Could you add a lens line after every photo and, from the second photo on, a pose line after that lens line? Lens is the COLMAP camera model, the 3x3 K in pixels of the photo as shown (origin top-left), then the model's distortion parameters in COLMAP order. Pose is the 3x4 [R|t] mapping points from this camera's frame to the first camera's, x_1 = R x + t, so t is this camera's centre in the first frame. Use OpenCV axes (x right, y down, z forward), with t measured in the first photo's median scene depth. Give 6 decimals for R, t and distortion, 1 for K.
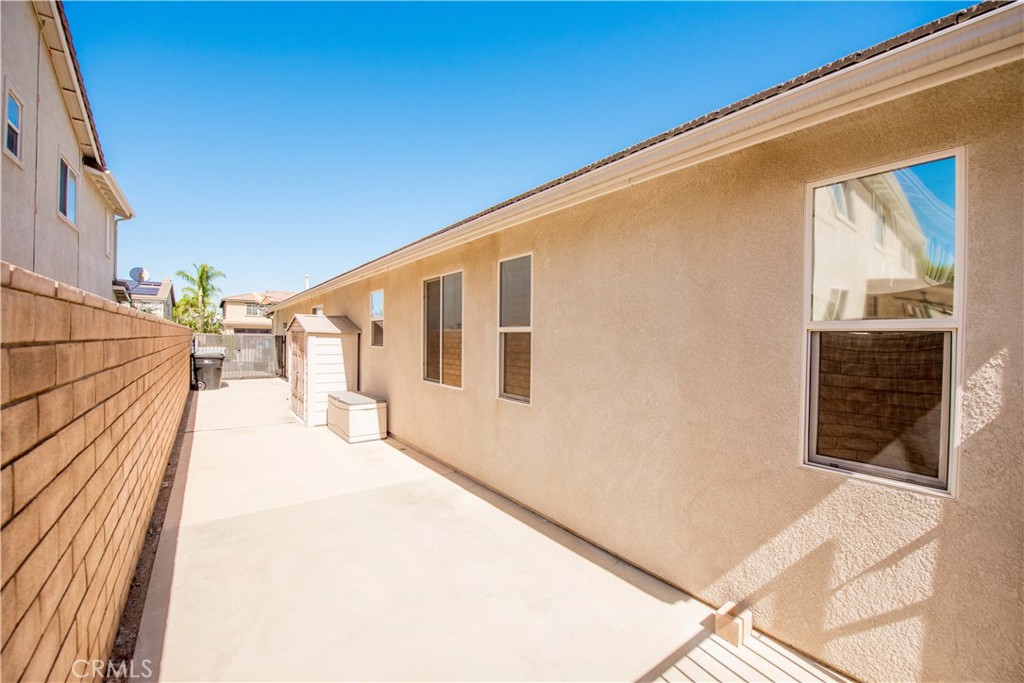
lens RADIAL K [[409.5, 0, 511.7], [0, 409.5, 345.1], [0, 0, 1]] dist [-0.022613, -0.000442]
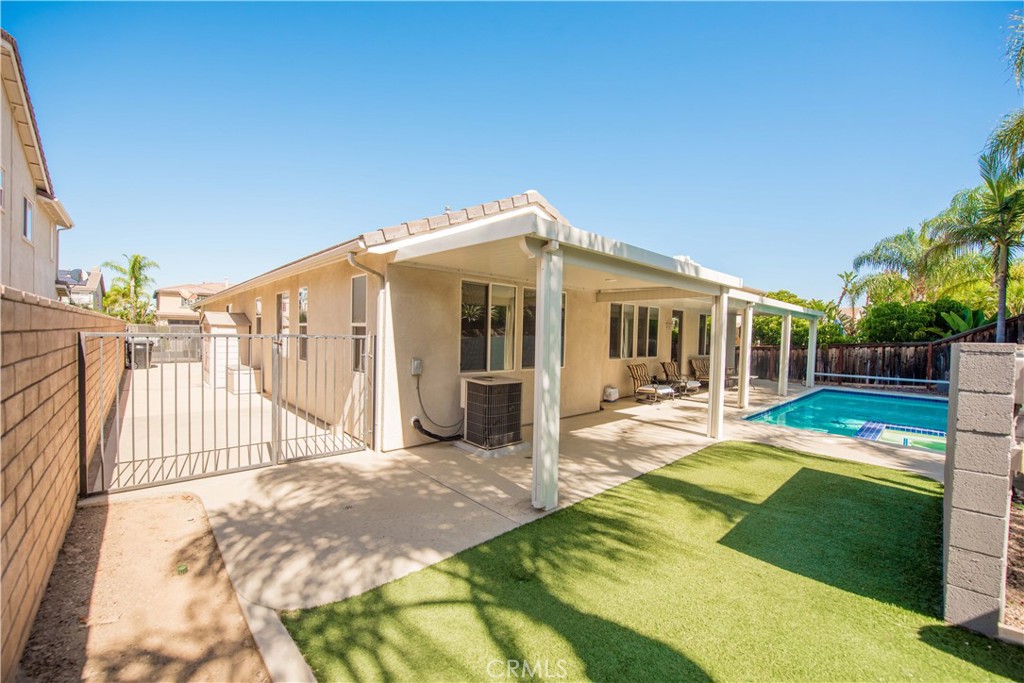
lens RADIAL K [[428.6, 0, 512.0], [0, 428.6, 341.5], [0, 0, 1]] dist [-0.028362, 0.013056]
pose [[0.996966, 0.010527, 0.077127, 0.243489], [-0.010684, 0.999942, 0.001634, 0.008291], [-0.077105, -0.002454, 0.997020, -0.323814]]
